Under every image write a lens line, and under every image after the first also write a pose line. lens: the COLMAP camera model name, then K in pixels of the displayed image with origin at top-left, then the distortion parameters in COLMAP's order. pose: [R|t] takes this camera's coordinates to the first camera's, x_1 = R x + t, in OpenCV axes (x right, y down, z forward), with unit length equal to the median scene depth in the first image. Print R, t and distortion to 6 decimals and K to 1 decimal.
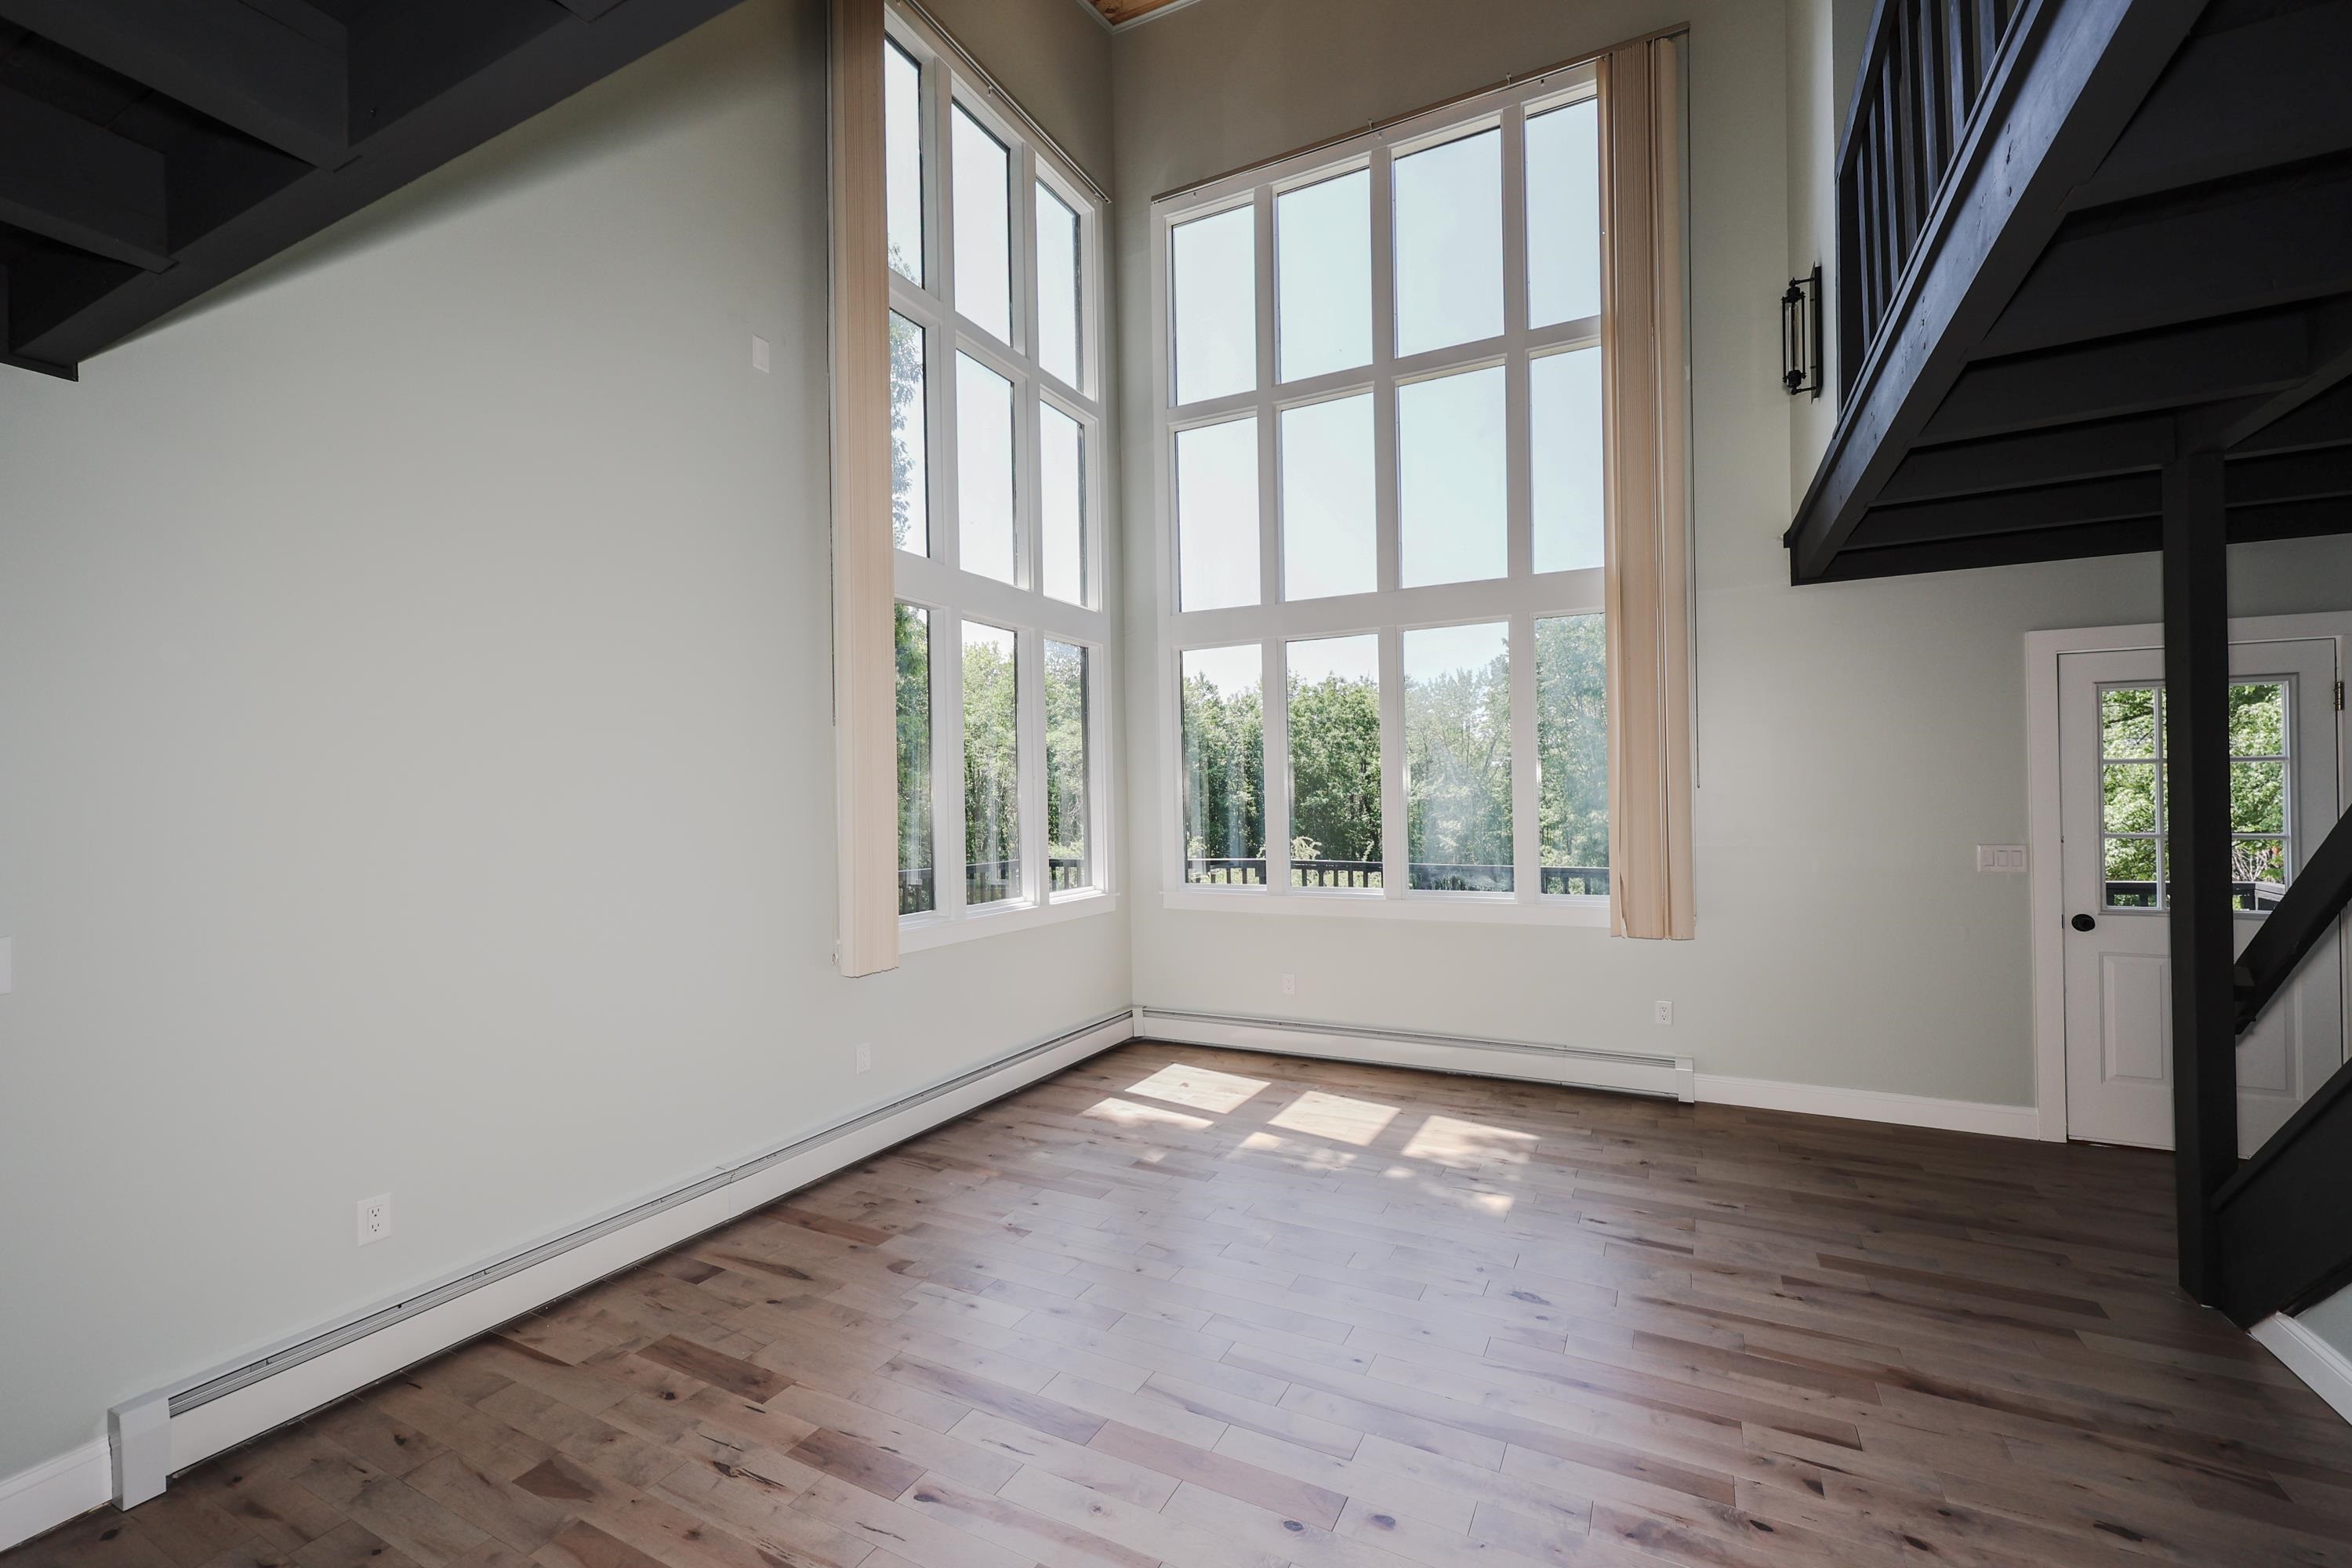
lens RADIAL K [[961.3, 0, 1180.5], [0, 961.3, 794.0], [0, 0, 1]] dist [0.000859, 0.000387]
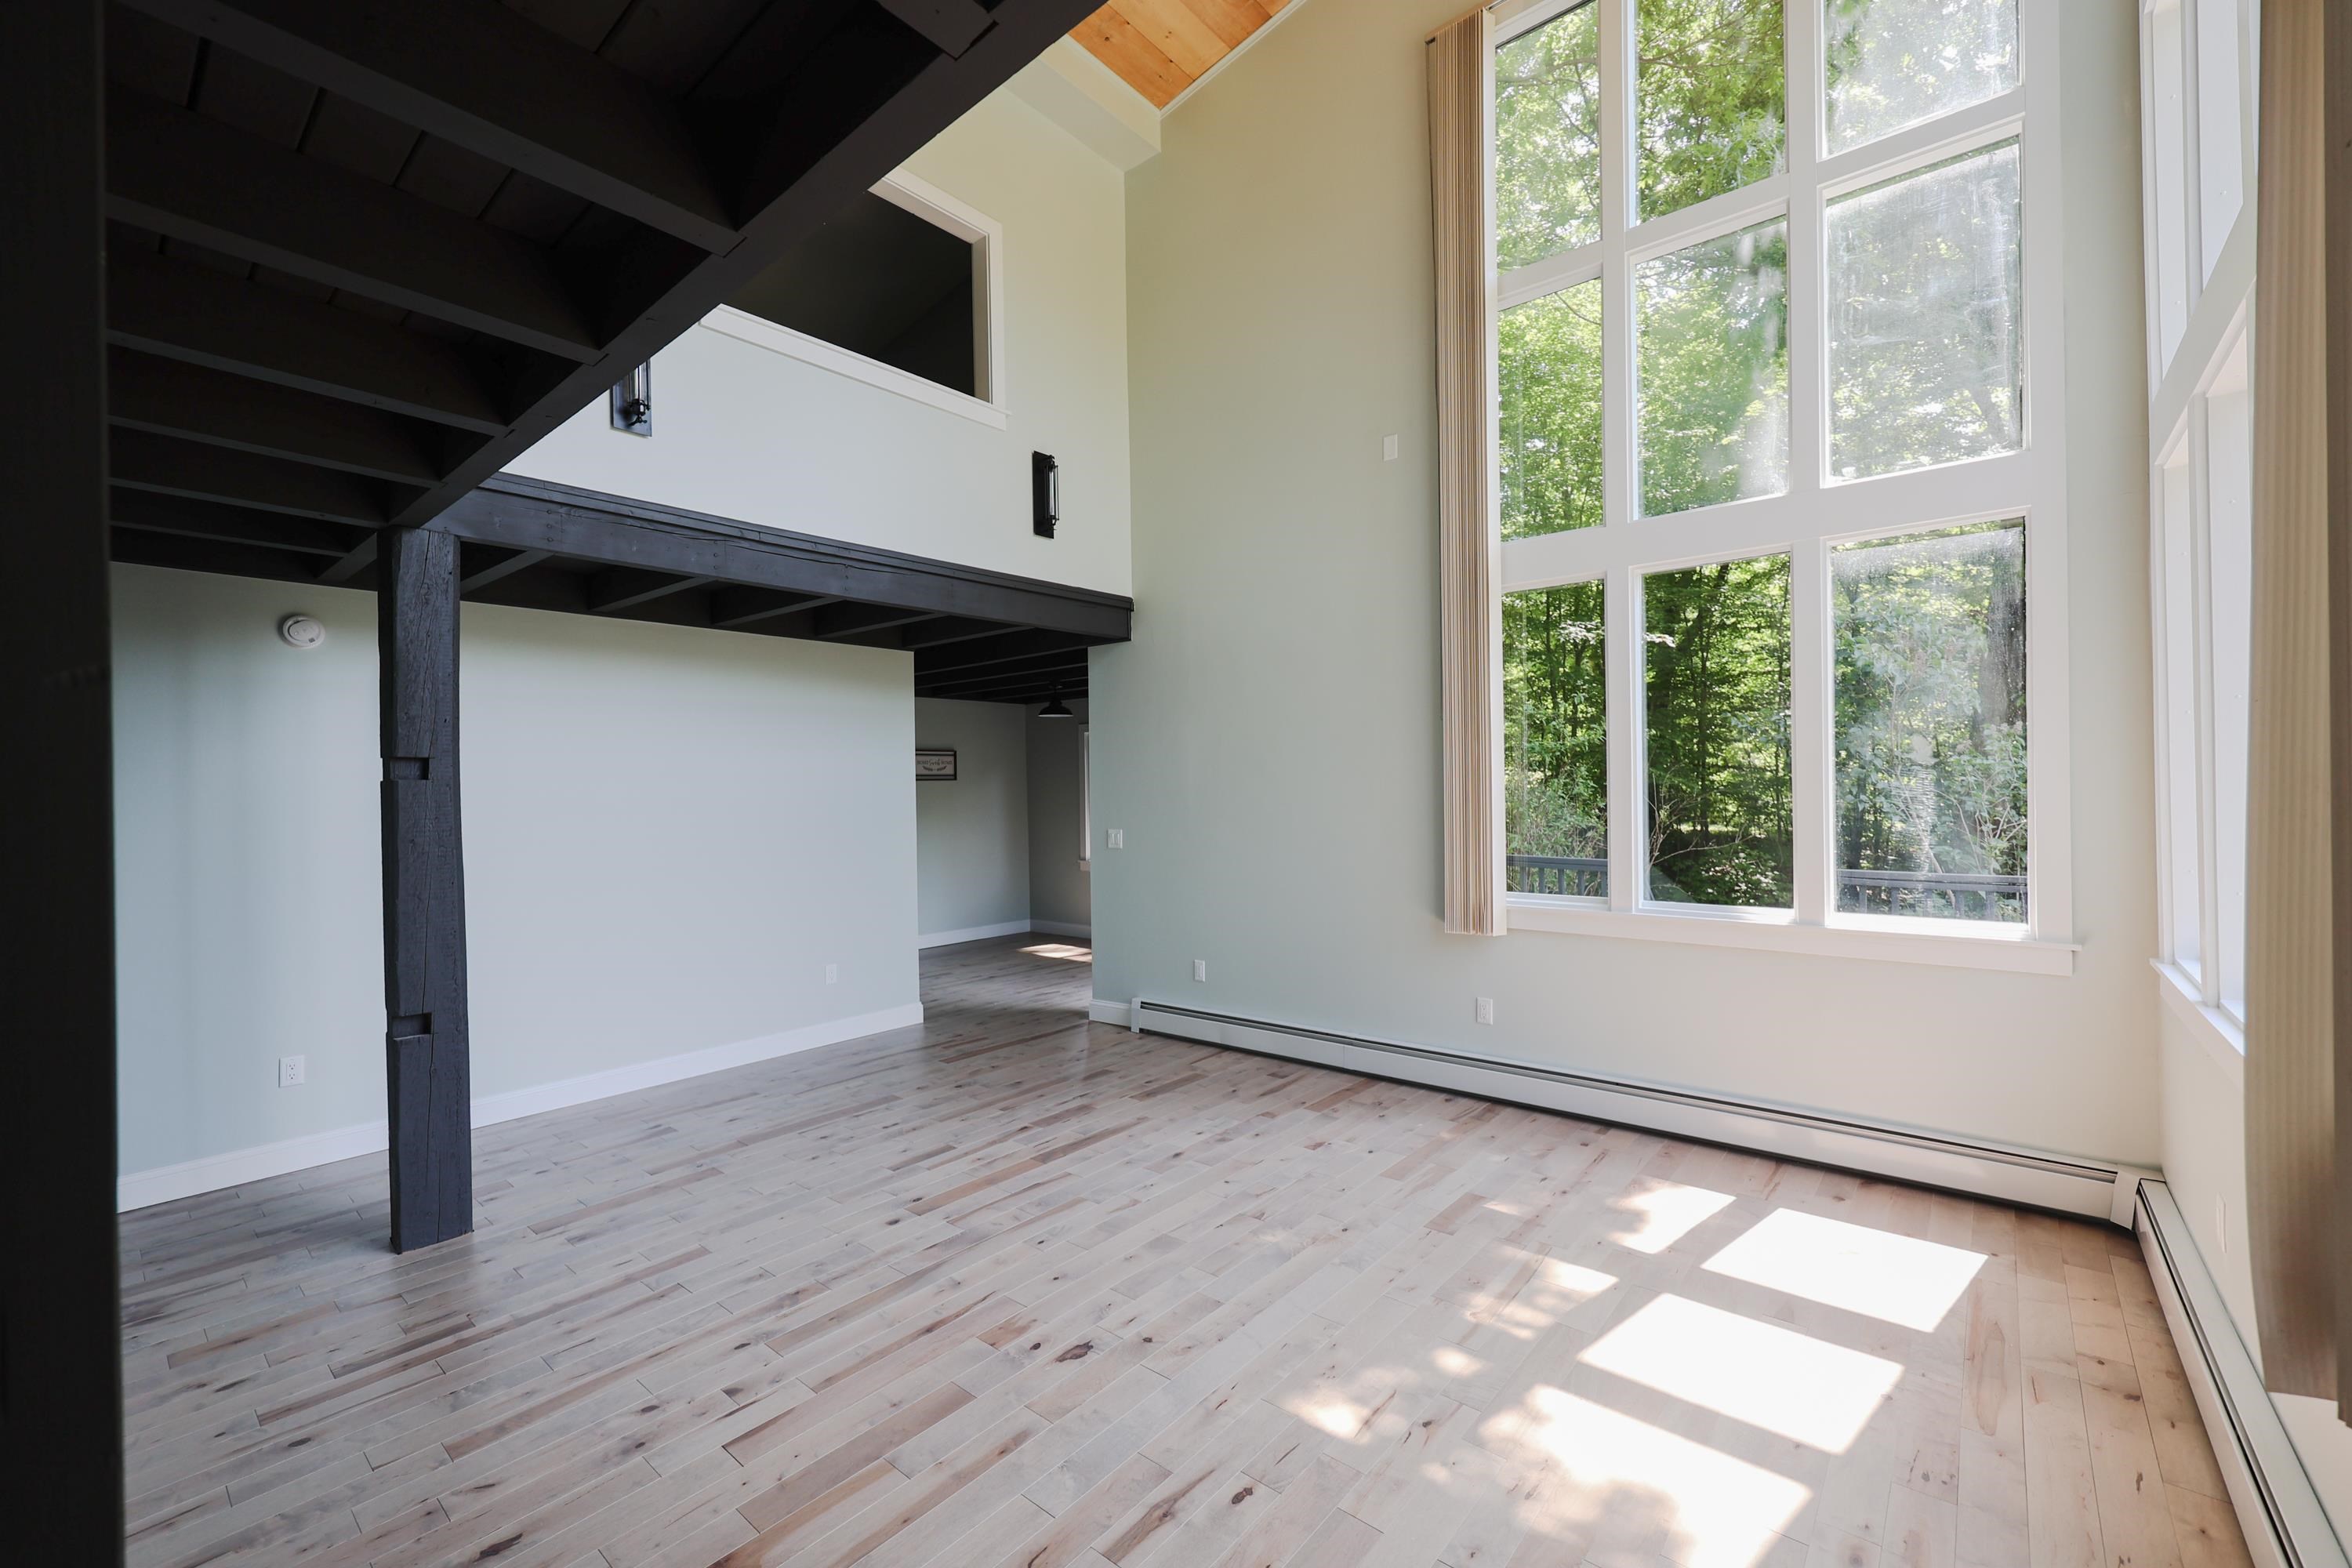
lens RADIAL K [[961.3, 0, 1175.0], [0, 961.3, 784.4], [0, 0, 1]] dist [0.000859, 0.000387]
pose [[-0.218341, 0.015290, -0.975753, 0.943533], [0.023913, 0.999661, 0.010313, -0.008487], [0.975580, -0.021081, -0.218632, 1.014335]]
